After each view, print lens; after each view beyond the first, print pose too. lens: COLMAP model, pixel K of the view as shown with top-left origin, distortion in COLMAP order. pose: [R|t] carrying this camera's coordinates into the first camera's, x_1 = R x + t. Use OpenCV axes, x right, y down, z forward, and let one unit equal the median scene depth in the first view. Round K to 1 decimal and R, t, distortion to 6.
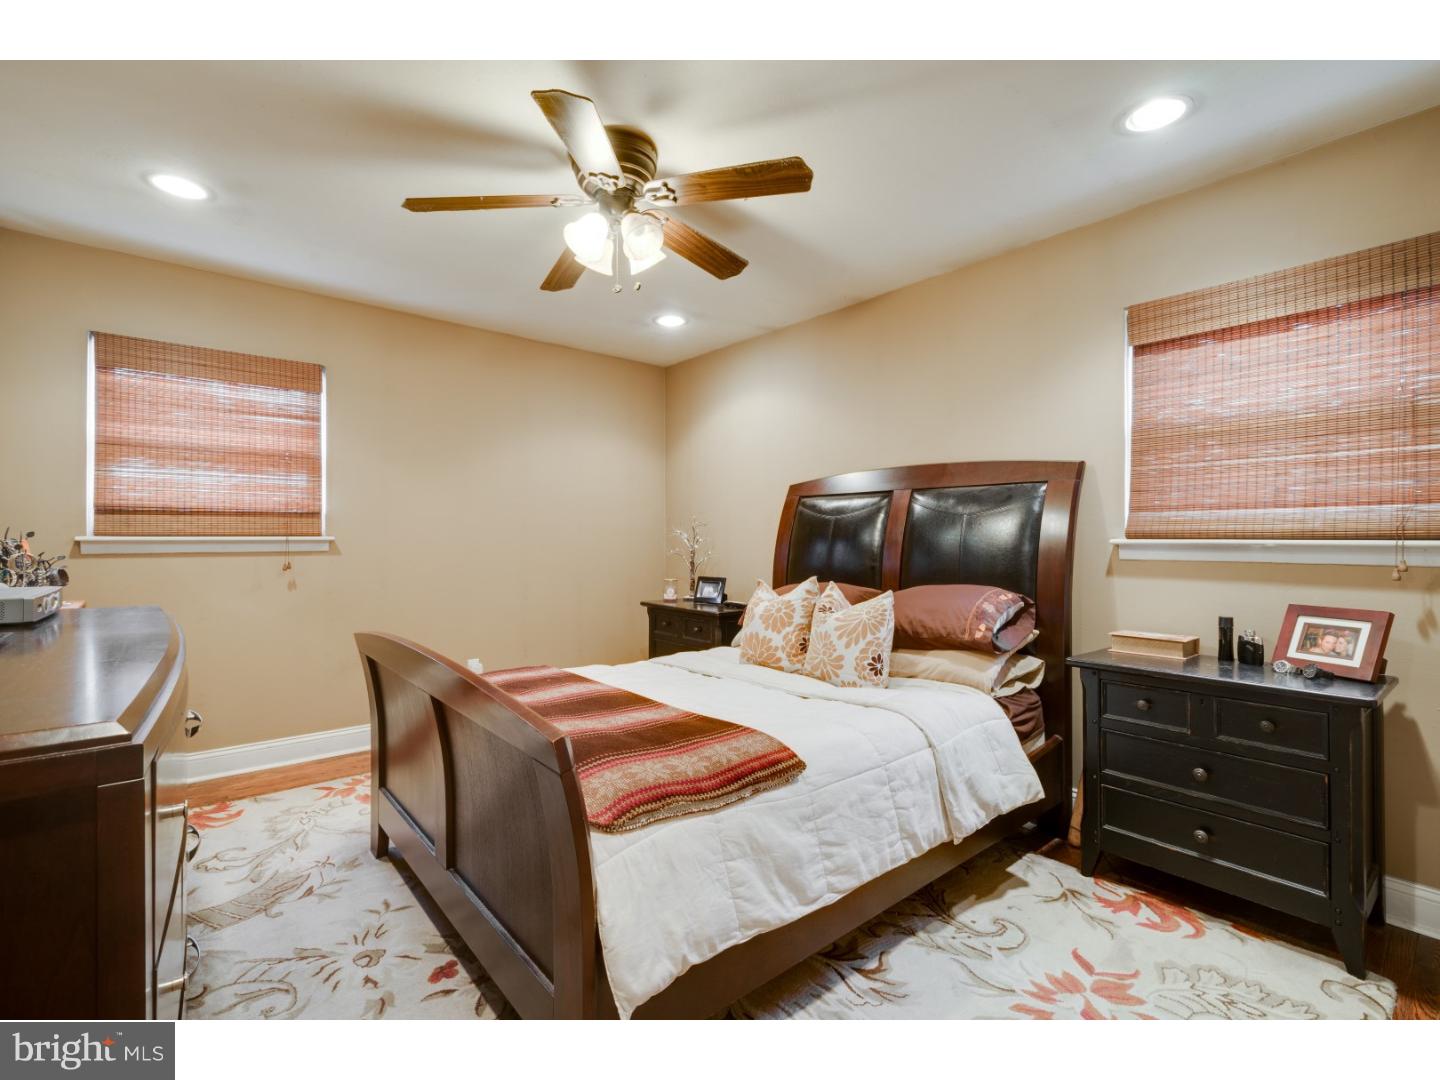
lens RADIAL K [[651.1, 0, 714.6], [0, 651.1, 540.4], [0, 0, 1]] dist [-0.005025, -0.000225]
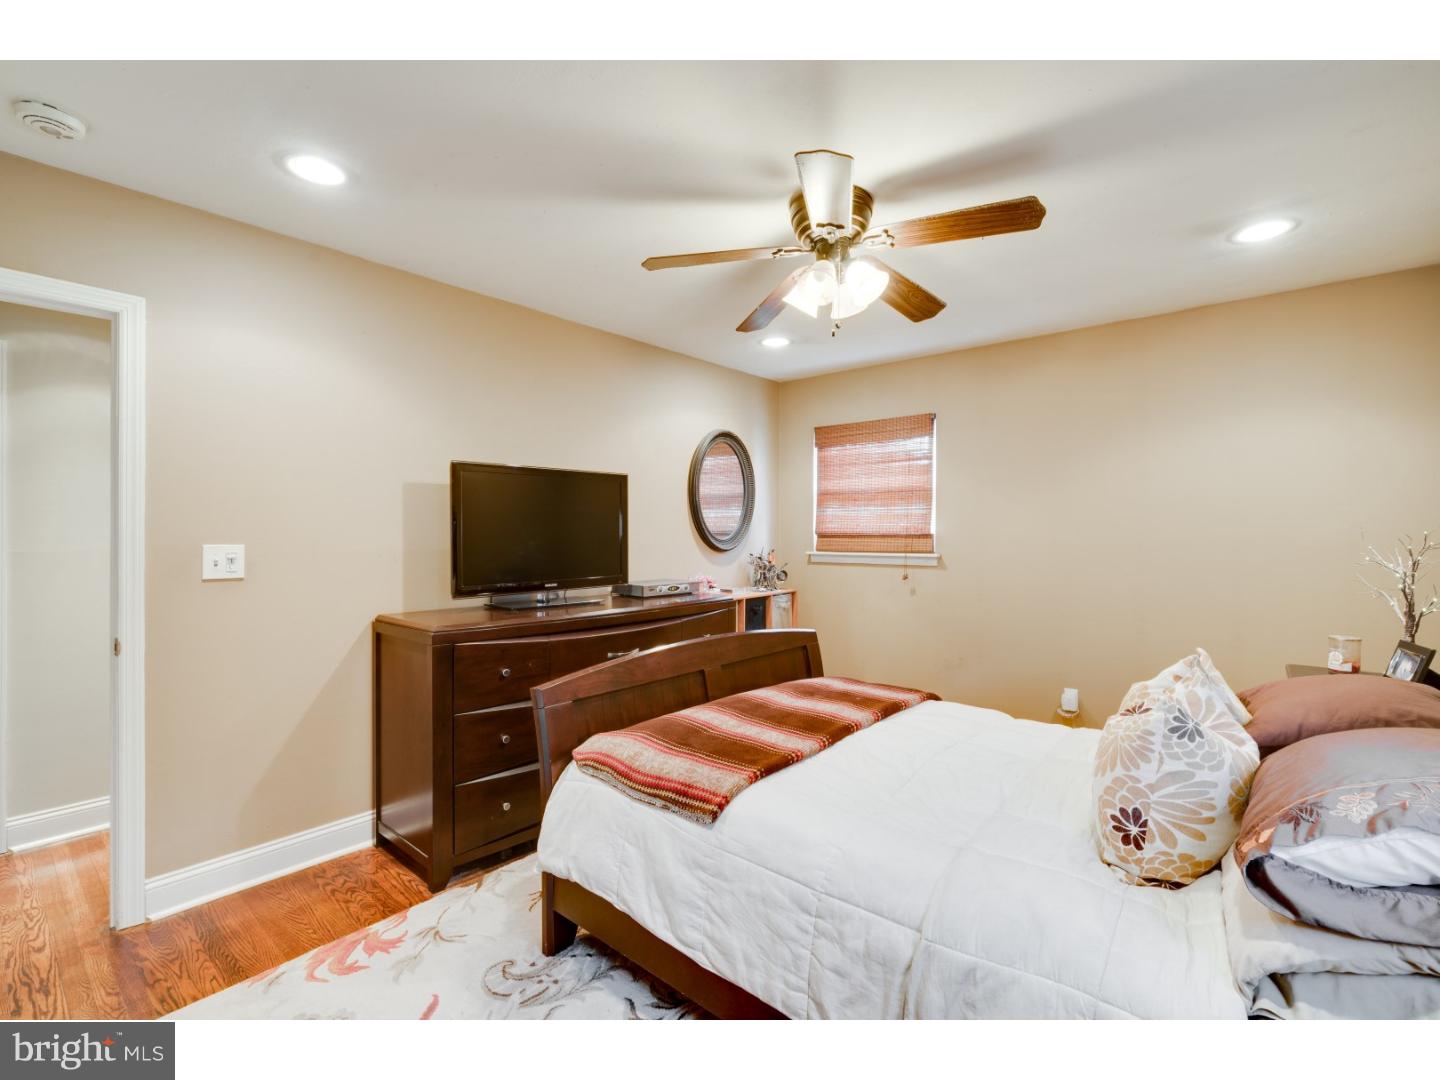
lens RADIAL K [[651.1, 0, 714.2], [0, 651.1, 534.5], [0, 0, 1]] dist [-0.005025, -0.000225]
pose [[0.150521, 0.000009, -0.988607, 0.719809], [-0.003963, 0.999992, -0.000594, -0.053070], [0.988599, 0.004007, 0.150519, 0.549679]]
